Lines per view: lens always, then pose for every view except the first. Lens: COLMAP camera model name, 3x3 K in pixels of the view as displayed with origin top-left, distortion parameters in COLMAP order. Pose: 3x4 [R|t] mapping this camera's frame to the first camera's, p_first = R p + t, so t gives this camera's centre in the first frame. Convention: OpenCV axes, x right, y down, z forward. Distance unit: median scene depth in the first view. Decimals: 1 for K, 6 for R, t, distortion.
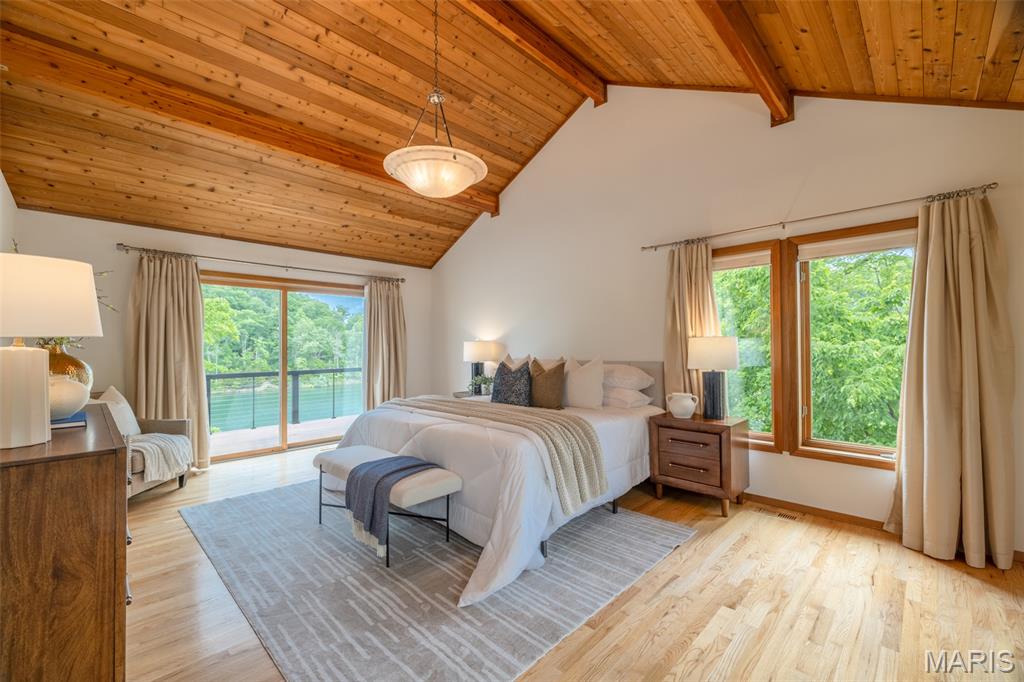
lens RADIAL K [[425.0, 0, 507.8], [0, 425.0, 340.3], [0, 0, 1]] dist [0.001154, -0.000446]
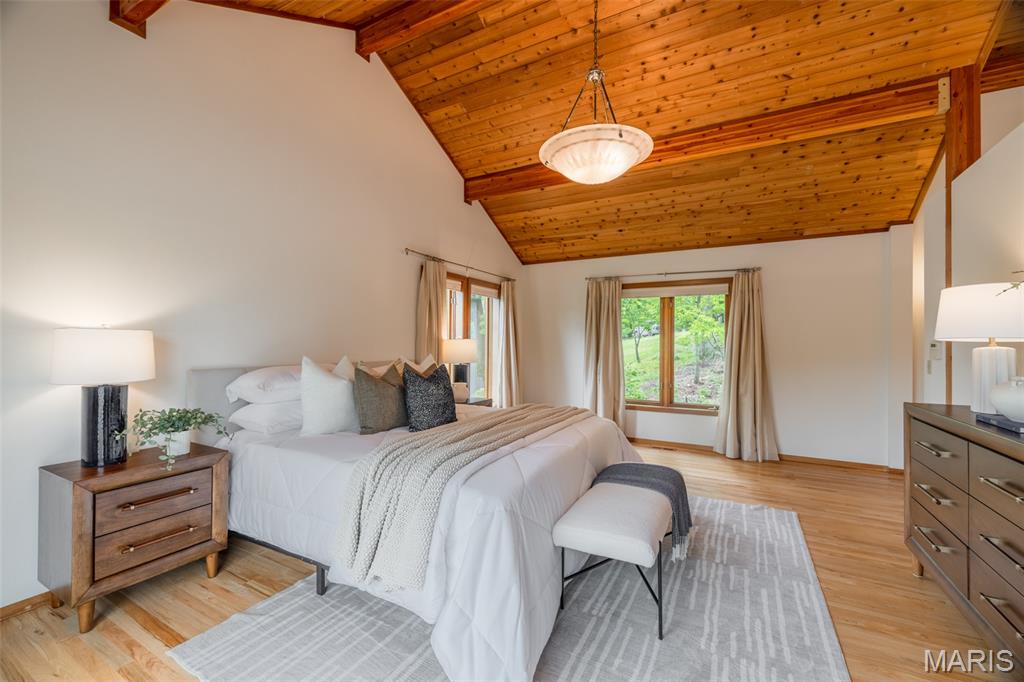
lens RADIAL K [[425.0, 0, 507.8], [0, 425.0, 340.3], [0, 0, 1]] dist [0.001154, -0.000446]
pose [[-0.271044, 0.012846, 0.962481, -0.906691], [-0.015638, 0.999720, -0.017747, 0.020248], [-0.962440, -0.019862, -0.270768, 1.293505]]
